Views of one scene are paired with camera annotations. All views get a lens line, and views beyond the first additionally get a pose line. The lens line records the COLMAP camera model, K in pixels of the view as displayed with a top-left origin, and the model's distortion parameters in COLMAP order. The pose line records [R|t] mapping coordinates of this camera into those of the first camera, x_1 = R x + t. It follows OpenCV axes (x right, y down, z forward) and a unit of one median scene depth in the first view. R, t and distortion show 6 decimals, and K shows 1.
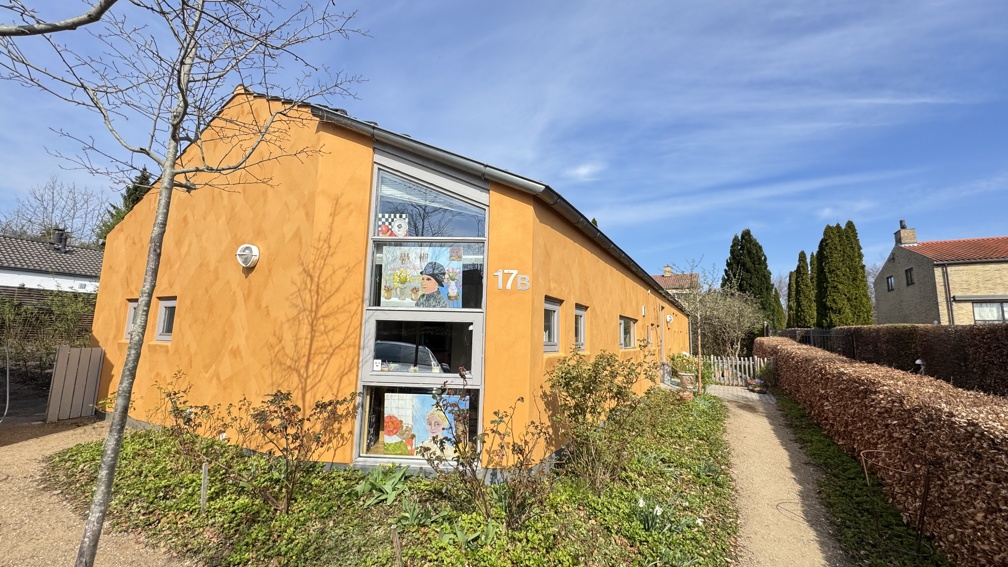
lens RADIAL K [[398.0, 0, 504.2], [0, 398.0, 285.8], [0, 0, 1]] dist [0.002558, -0.000490]
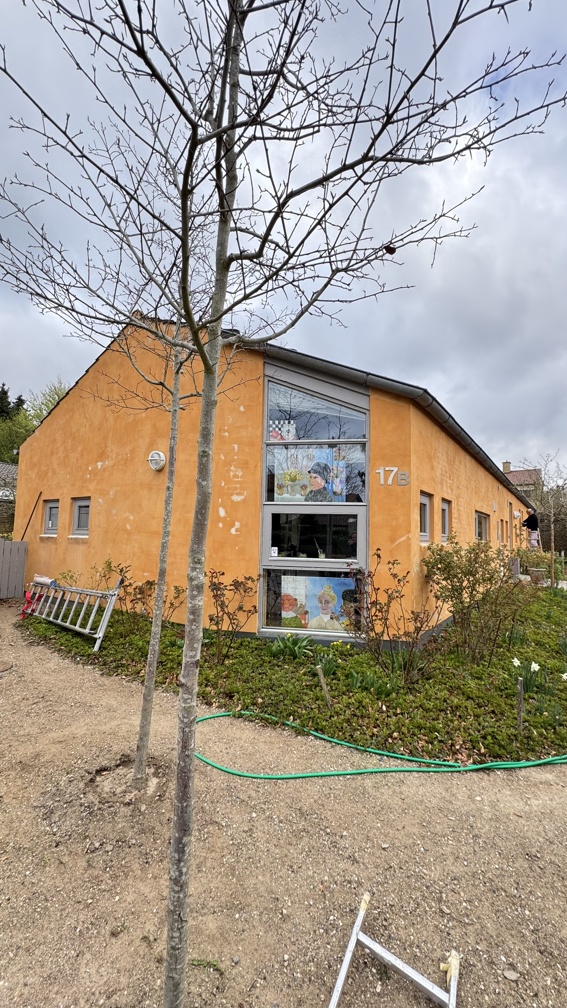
lens RADIAL K [[398.0, 0, 285.8], [0, 398.0, 506.5], [0, 0, 1]] dist [0.002558, -0.000490]
pose [[0.993864, -0.011590, -0.110003, -0.150139], [0.017099, 0.998639, 0.049270, 0.009414], [0.109282, -0.050849, 0.992709, -0.144576]]
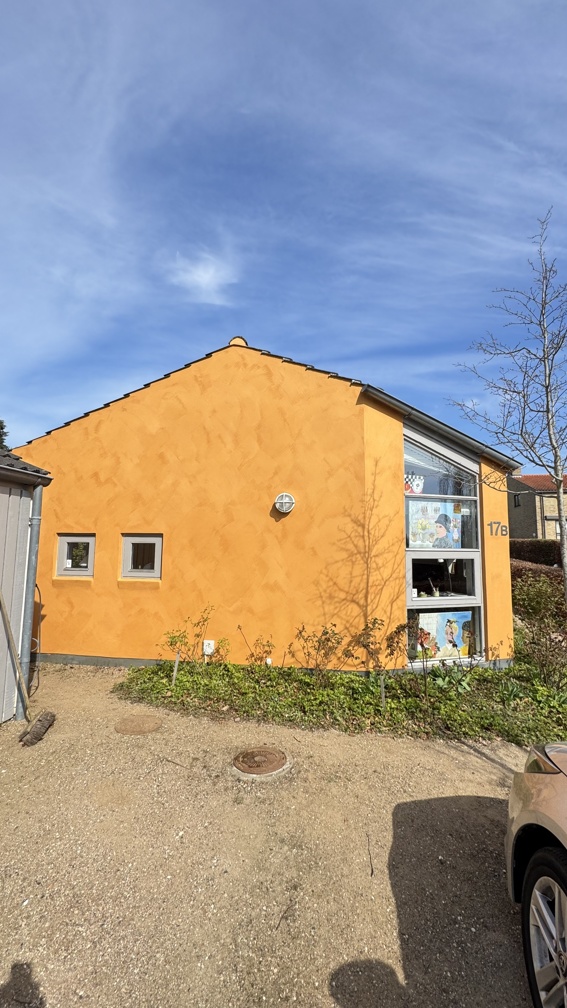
lens RADIAL K [[398.0, 0, 281.3], [0, 398.0, 507.9], [0, 0, 1]] dist [0.002558, -0.000490]
pose [[0.943000, 0.017836, 0.332313, -1.136324], [-0.030645, 0.998974, 0.033342, -0.107524], [-0.331378, -0.041625, 0.942579, -0.080377]]
